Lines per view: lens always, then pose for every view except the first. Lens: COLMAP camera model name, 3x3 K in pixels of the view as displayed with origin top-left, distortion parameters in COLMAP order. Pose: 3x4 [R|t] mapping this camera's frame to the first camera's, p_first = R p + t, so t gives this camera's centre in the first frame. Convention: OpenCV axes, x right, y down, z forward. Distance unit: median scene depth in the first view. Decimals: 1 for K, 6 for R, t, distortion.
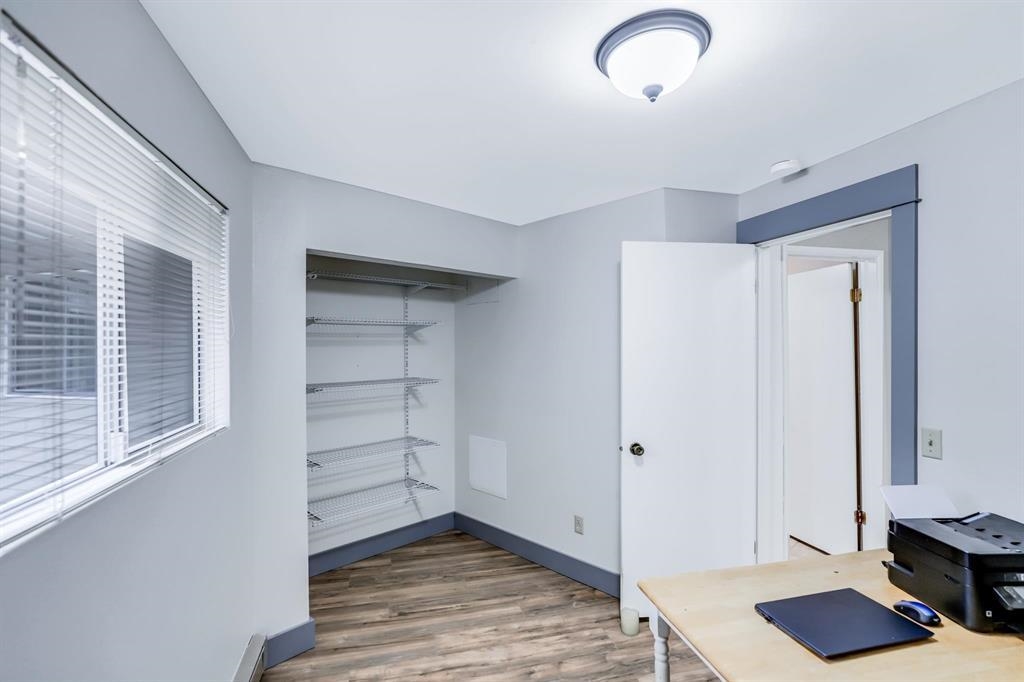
lens RADIAL K [[467.9, 0, 517.4], [0, 467.9, 343.4], [0, 0, 1]] dist [-0.016276, 0.000664]
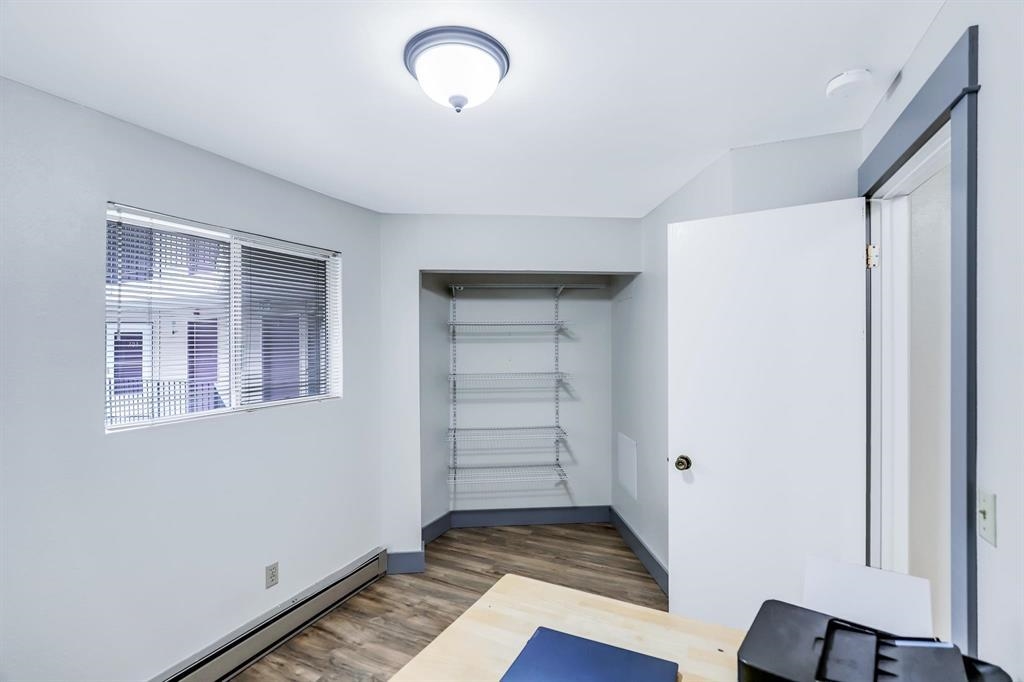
lens RADIAL K [[467.9, 0, 523.3], [0, 467.9, 341.1], [0, 0, 1]] dist [-0.016276, 0.000664]
pose [[0.774312, -0.003444, -0.632795, 0.433005], [0.004491, 0.999990, 0.000053, 0.000442], [0.632789, -0.002883, 0.774319, 0.110136]]
